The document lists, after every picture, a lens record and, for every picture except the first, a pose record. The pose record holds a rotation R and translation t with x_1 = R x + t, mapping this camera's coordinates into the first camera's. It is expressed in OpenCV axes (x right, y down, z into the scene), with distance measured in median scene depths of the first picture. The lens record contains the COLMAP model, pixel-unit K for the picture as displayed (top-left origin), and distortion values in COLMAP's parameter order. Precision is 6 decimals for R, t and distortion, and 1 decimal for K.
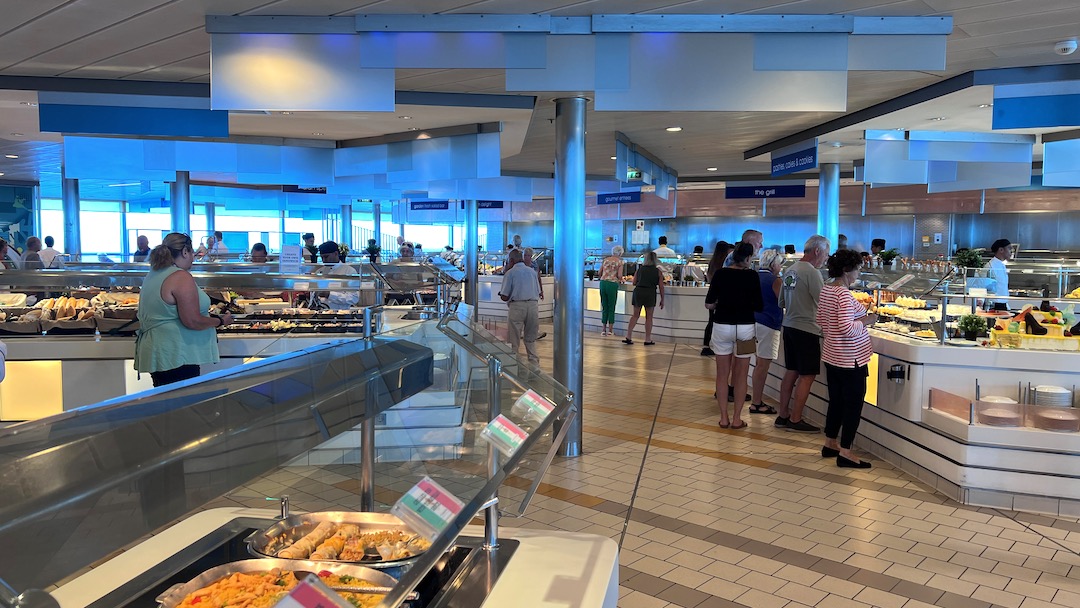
lens RADIAL K [[826.3, 0, 542.6], [0, 826.3, 309.7], [0, 0, 1]] dist [-0.005644, -0.004465]
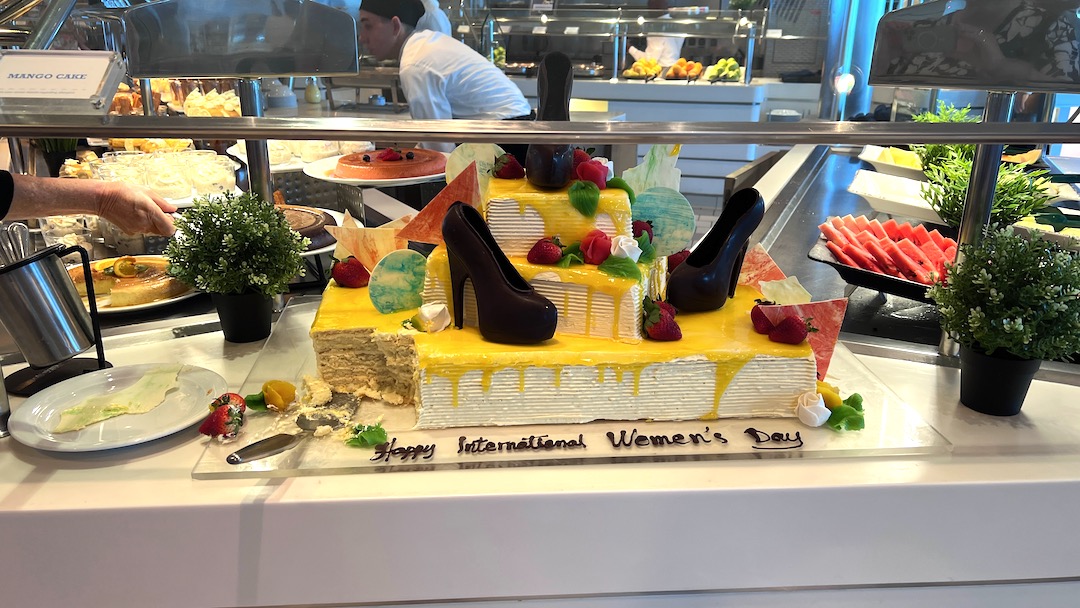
lens RADIAL K [[826.3, 0, 542.6], [0, 826.3, 309.7], [0, 0, 1]] dist [-0.005644, -0.004465]
pose [[0.888737, -0.152104, 0.432448, 0.531927], [0.037141, 0.964139, 0.262785, -0.019600], [-0.456910, -0.217485, 0.862516, 0.847725]]
